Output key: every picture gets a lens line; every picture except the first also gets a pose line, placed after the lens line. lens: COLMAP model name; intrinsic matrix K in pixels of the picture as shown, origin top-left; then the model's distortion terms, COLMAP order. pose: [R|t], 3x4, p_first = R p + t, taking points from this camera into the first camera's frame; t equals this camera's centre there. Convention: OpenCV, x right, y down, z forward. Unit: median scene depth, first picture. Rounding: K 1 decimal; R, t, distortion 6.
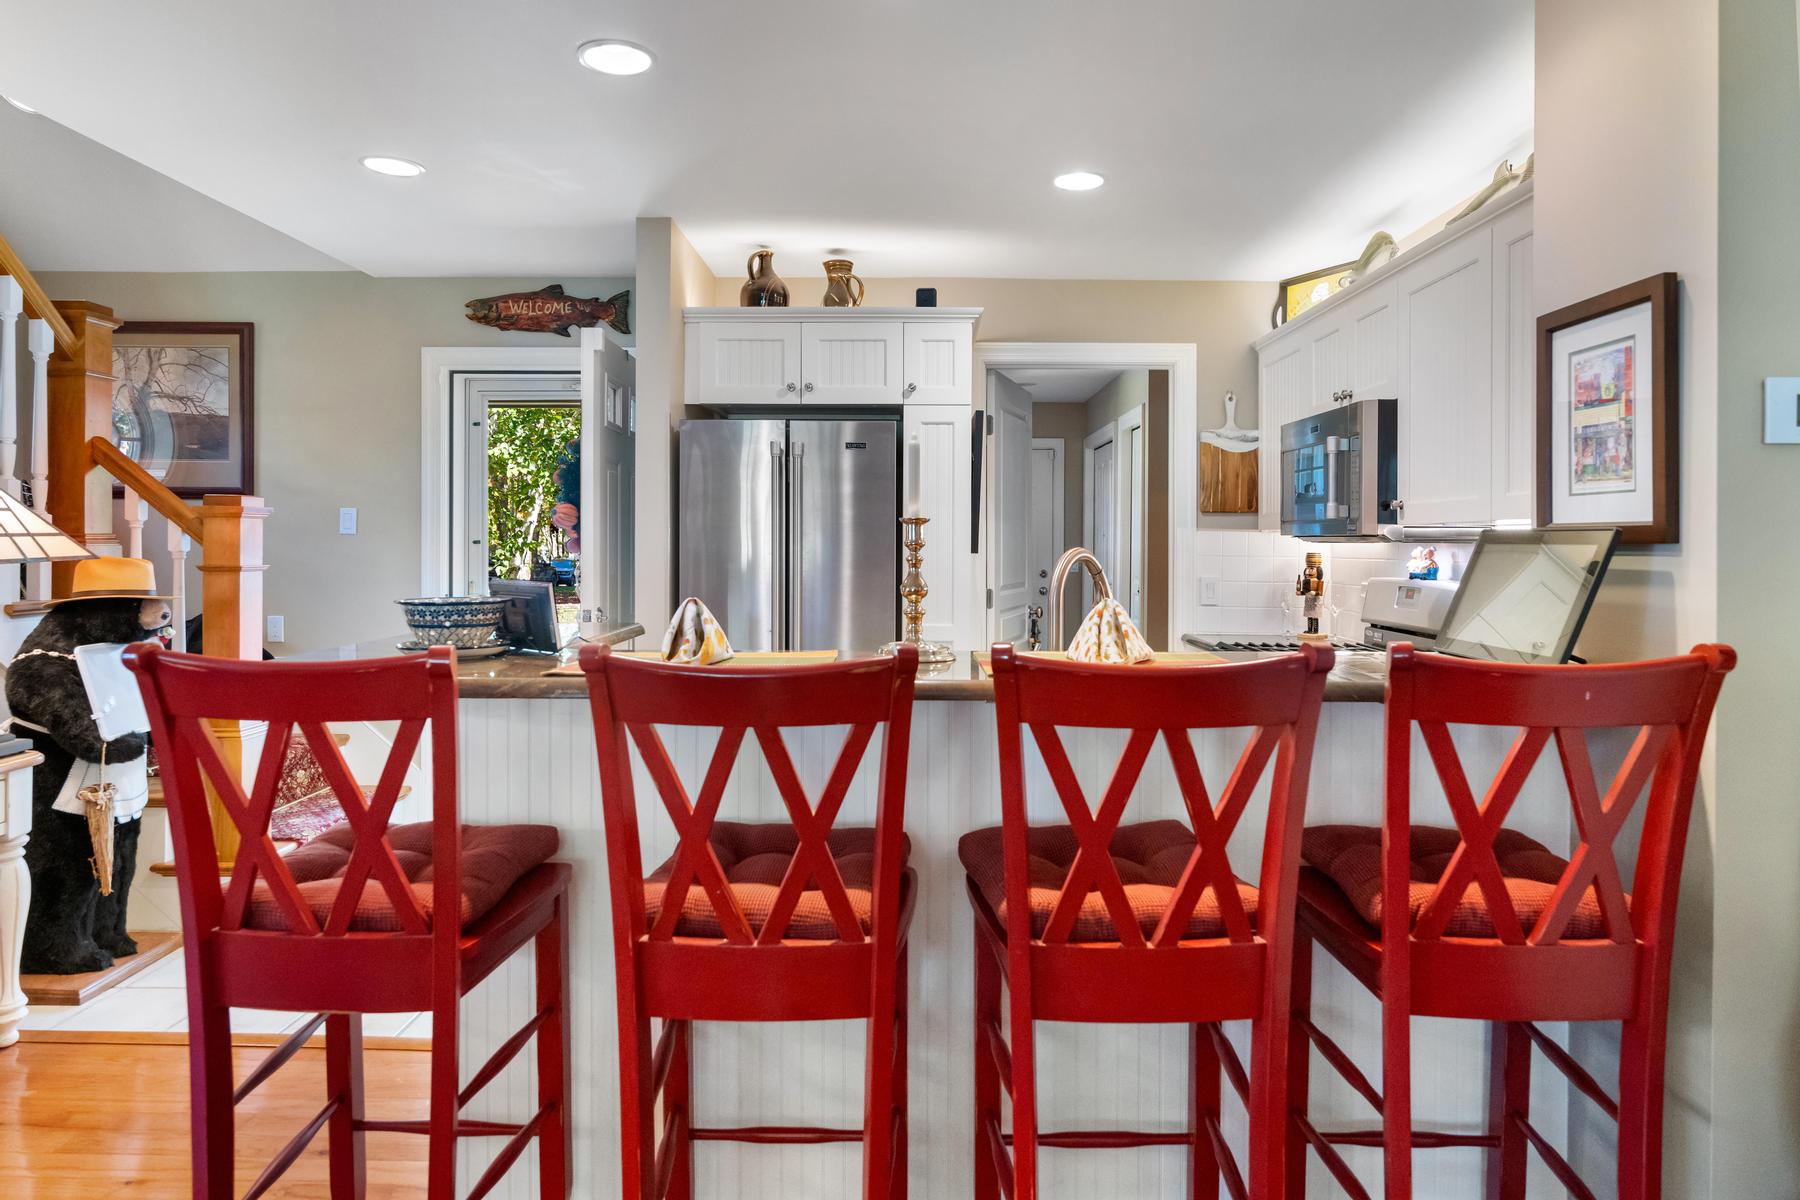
lens RADIAL K [[1077.6, 0, 901.6], [0, 1077.6, 541.9], [0, 0, 1]] dist [0.042847, 0.000034]
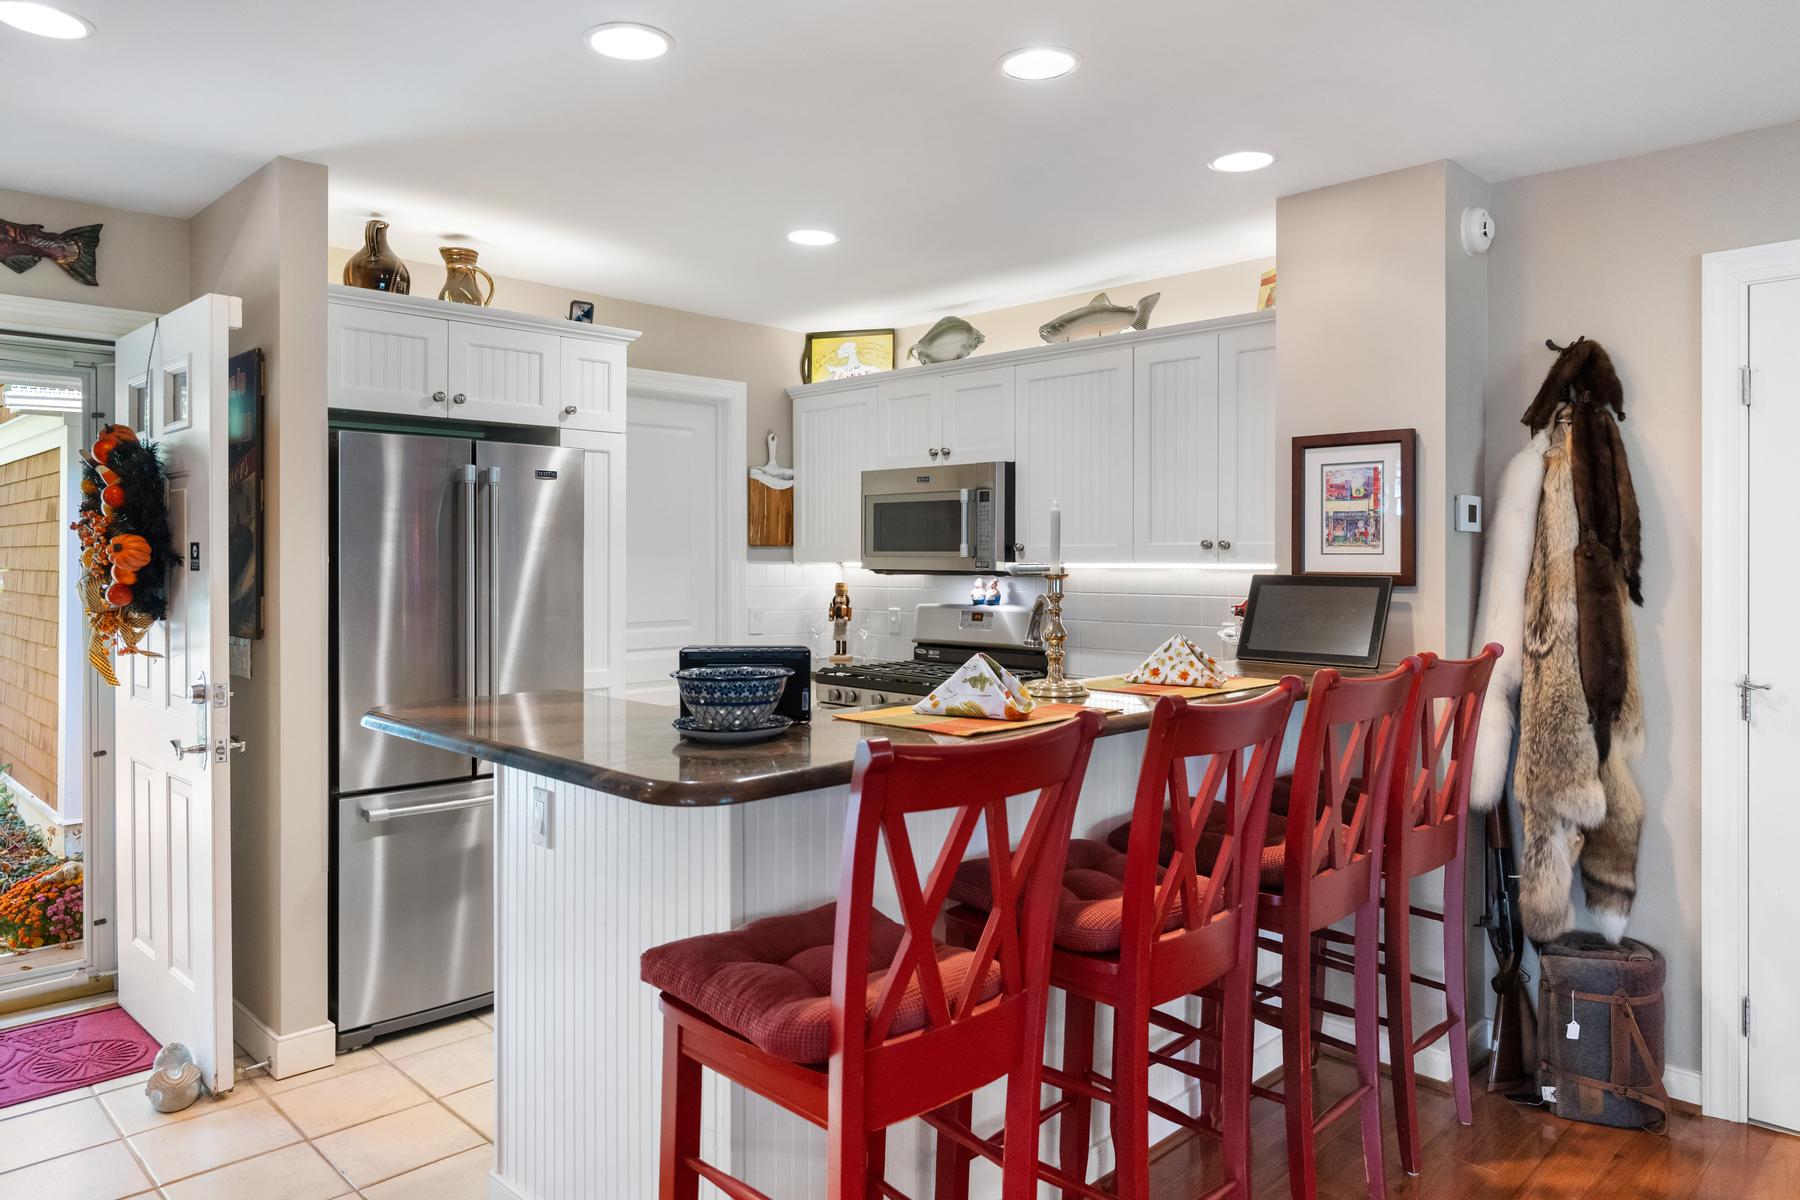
lens RADIAL K [[1198.3, 0, 902.1], [0, 1198.3, 558.6], [0, 0, 1]] dist [0.033247, -0.000794]
pose [[0.702622, -0.007381, 0.711525, -0.512506], [0.004999, 0.999973, 0.005437, -0.023652], [-0.711545, -0.000263, 0.702640, 0.103517]]
